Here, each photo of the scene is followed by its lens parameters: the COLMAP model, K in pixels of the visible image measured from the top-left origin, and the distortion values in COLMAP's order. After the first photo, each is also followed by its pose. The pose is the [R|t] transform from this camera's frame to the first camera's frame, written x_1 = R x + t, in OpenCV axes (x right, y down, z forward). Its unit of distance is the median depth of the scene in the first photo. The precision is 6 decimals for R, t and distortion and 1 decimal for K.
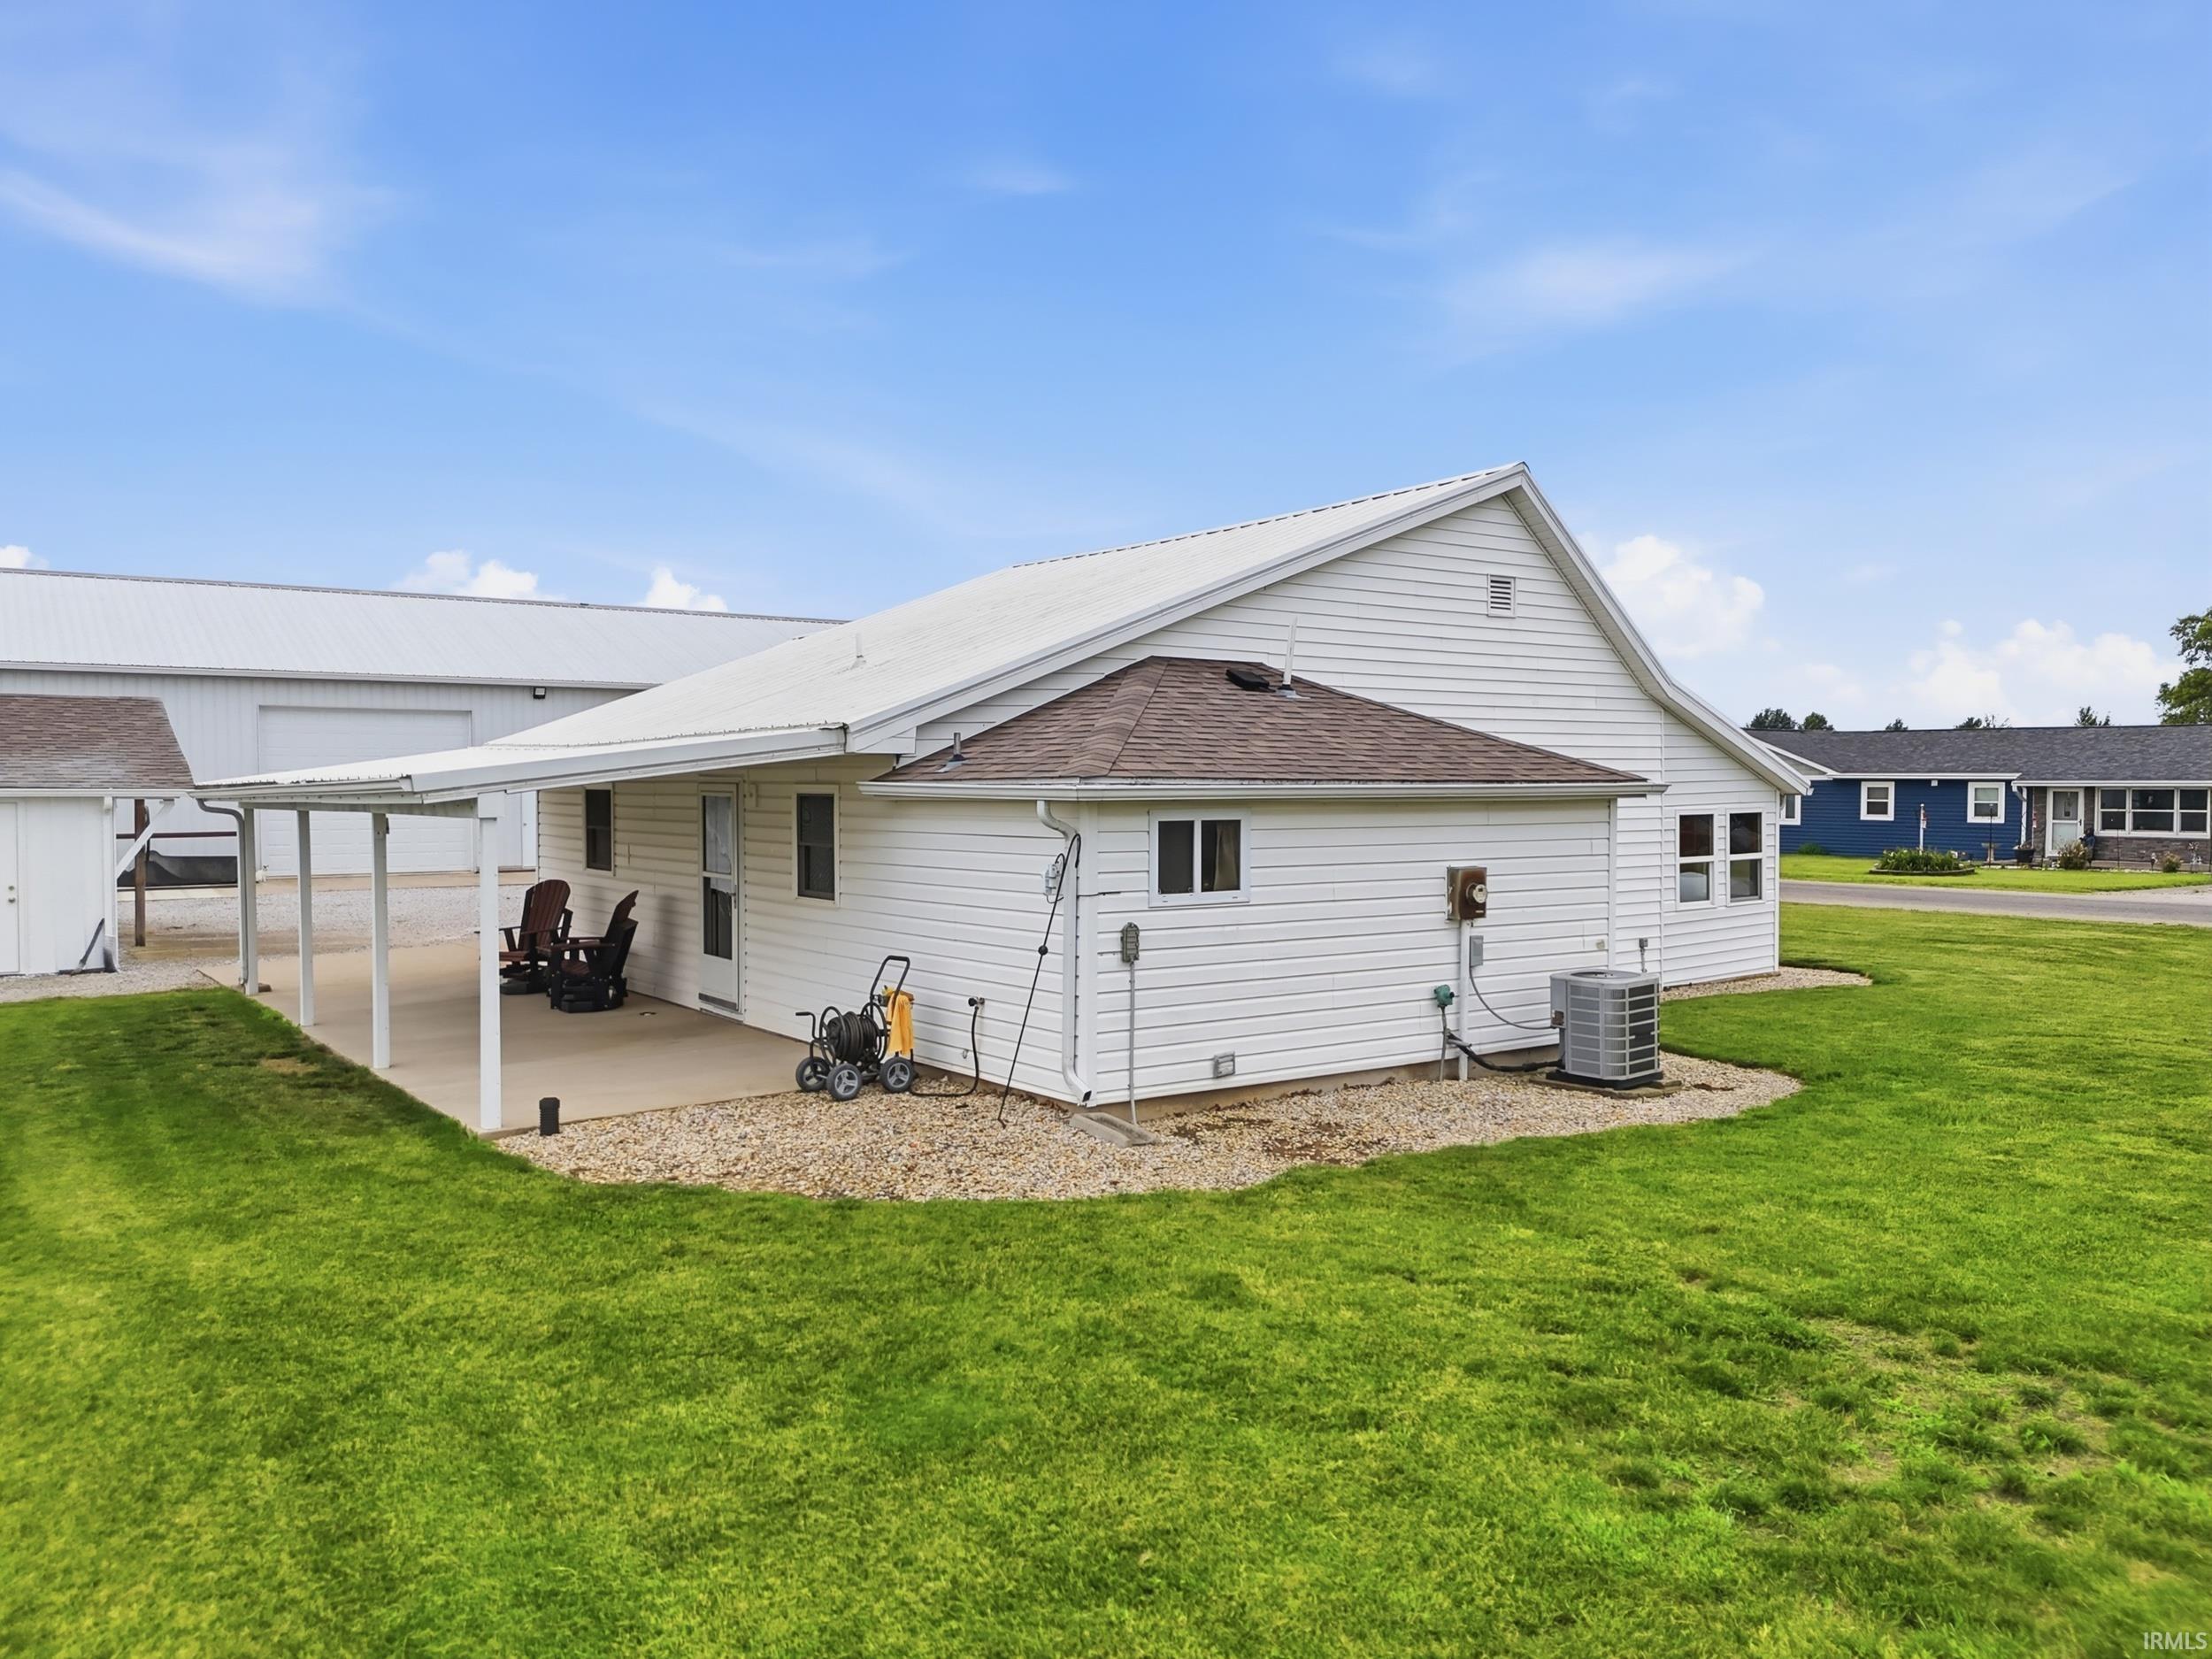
lens RADIAL K [[1614.7, 0, 1106.0], [0, 1614.7, 829.5], [0, 0, 1]] dist [0.105514, -0.000483]
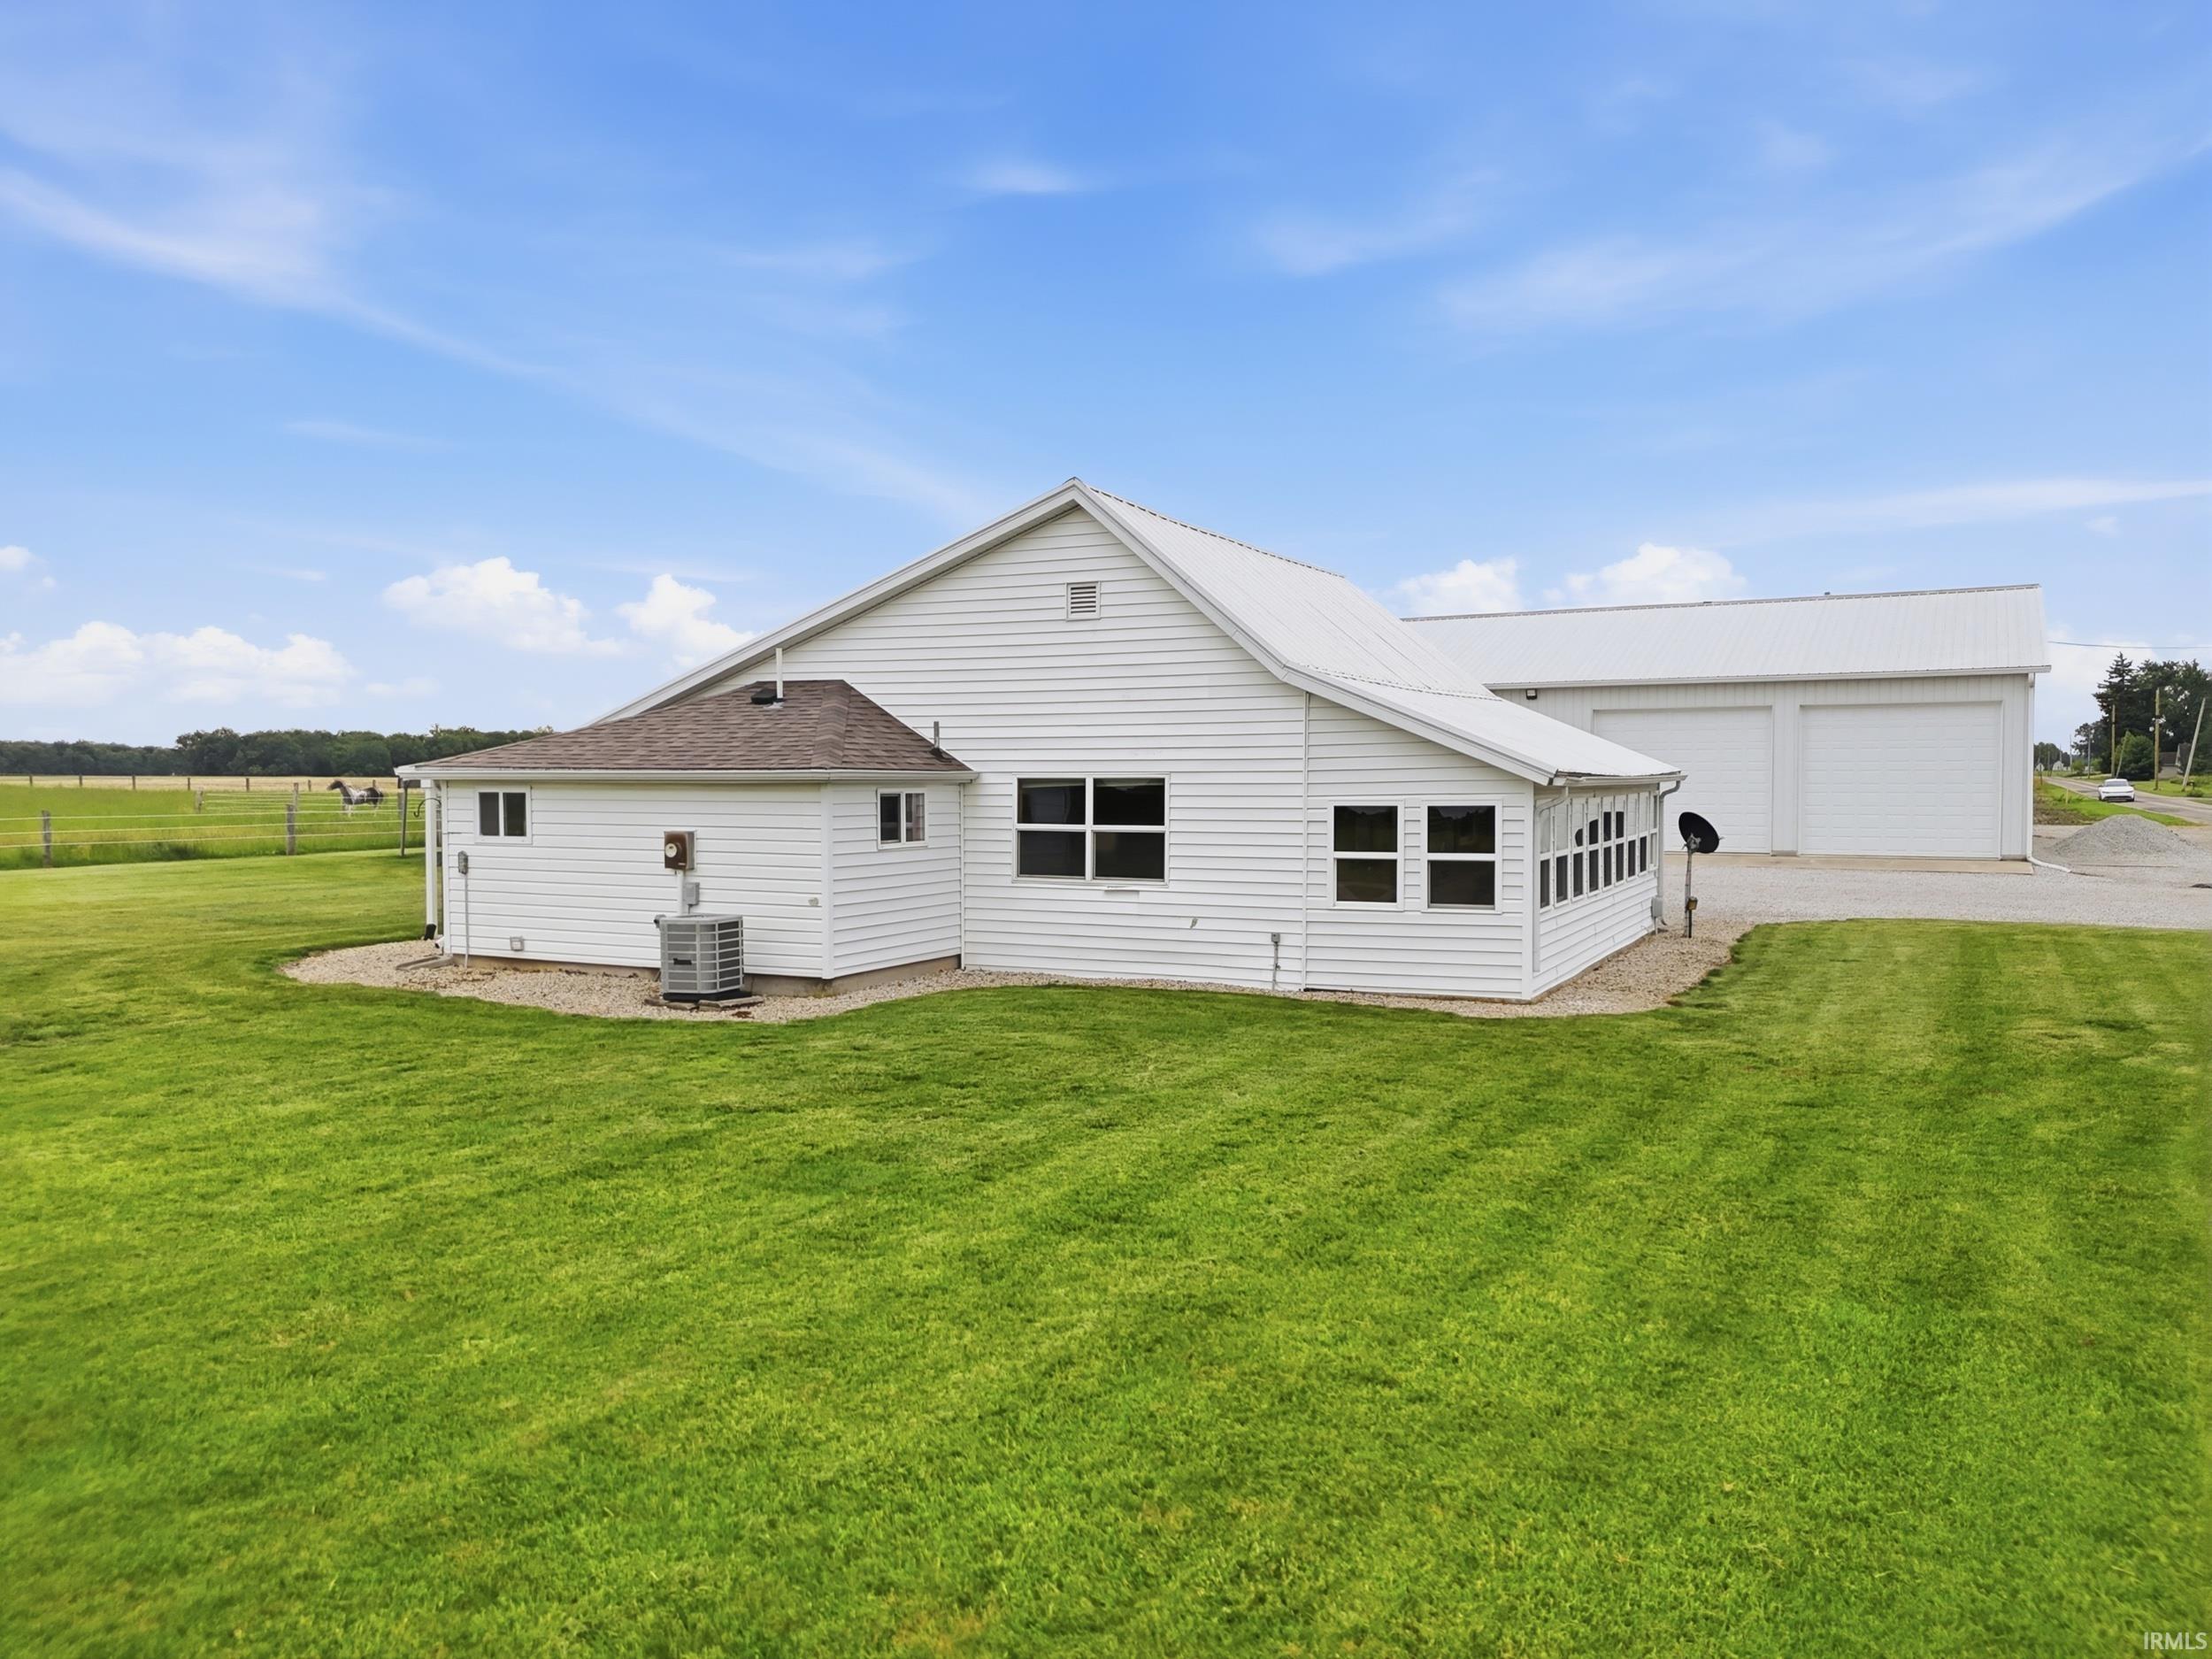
lens RADIAL K [[1614.7, 0, 1106.0], [0, 1614.7, 829.5], [0, 0, 1]] dist [0.105514, -0.000483]
pose [[0.472745, 0.030449, -0.880673, 1.606739], [-0.026412, 0.999443, 0.020377, -0.016172], [0.880803, 0.013627, 0.473286, 0.663233]]
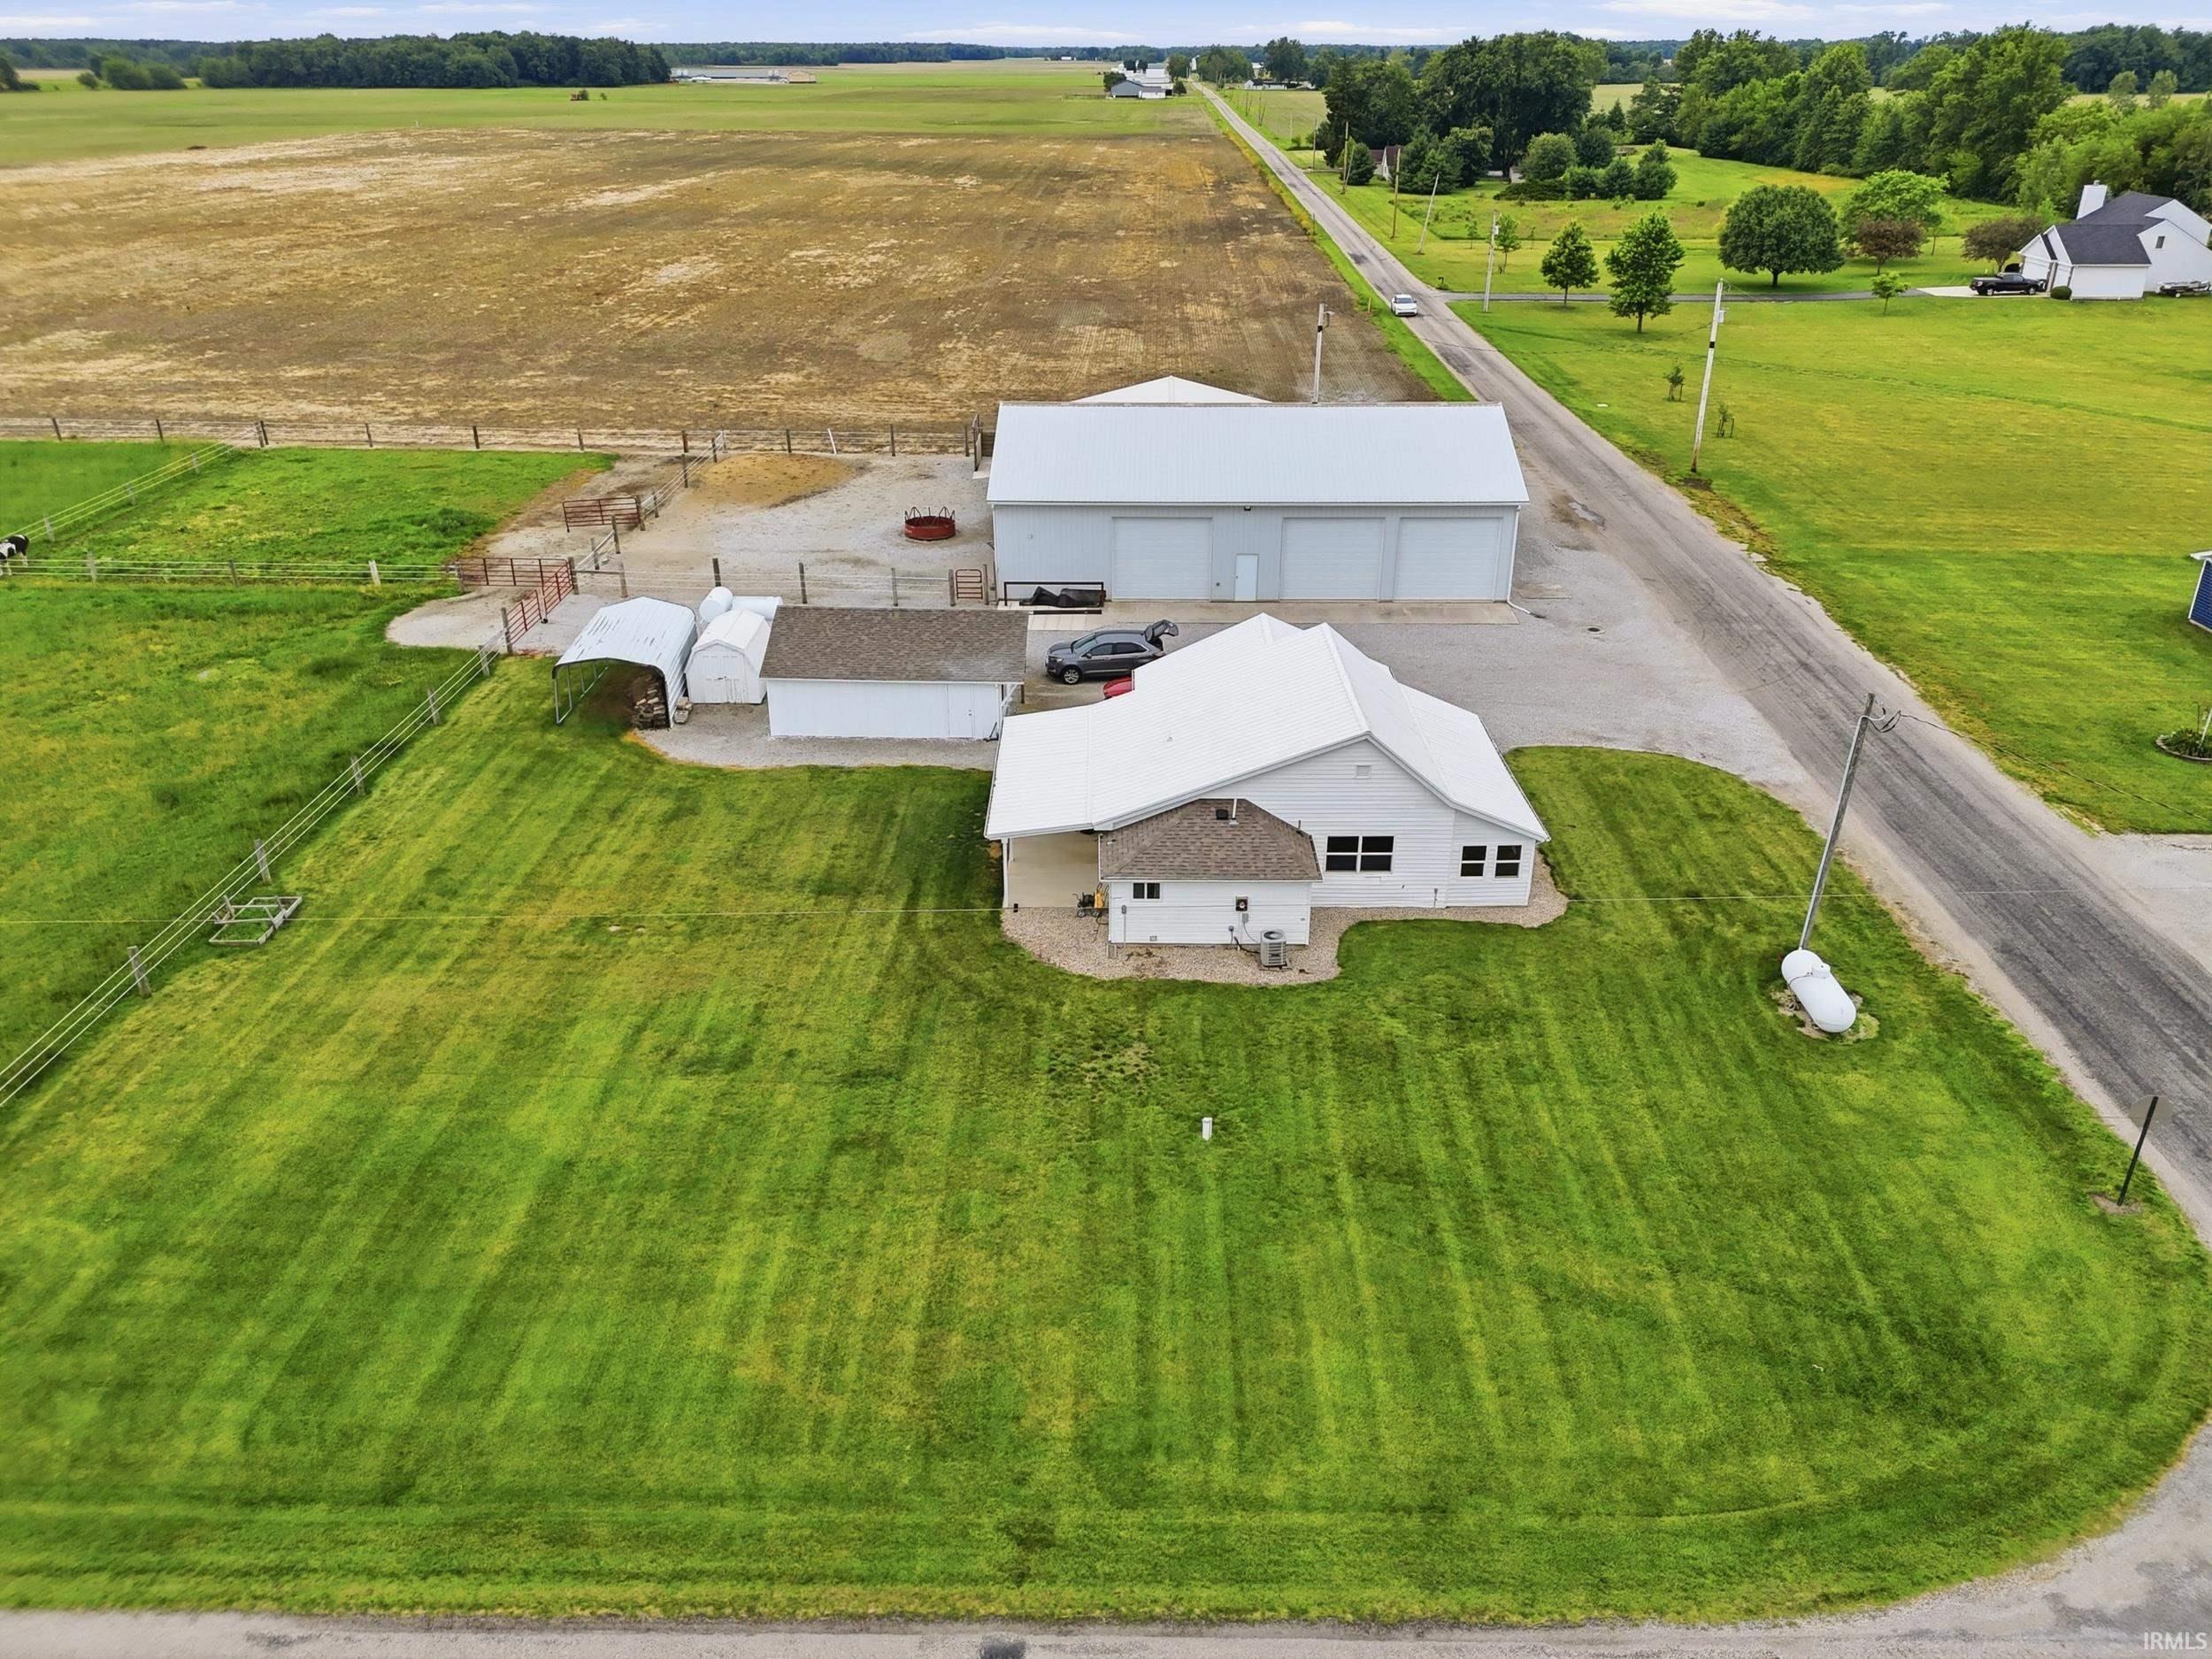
lens RADIAL K [[1614.7, 0, 1106.0], [0, 1614.7, 829.5], [0, 0, 1]] dist [0.105514, -0.000483]
pose [[0.810043, 0.248660, -0.531035, 1.792929], [-0.017267, 0.915353, 0.402281, -1.502995], [0.586116, -0.316696, 0.745769, -1.717594]]
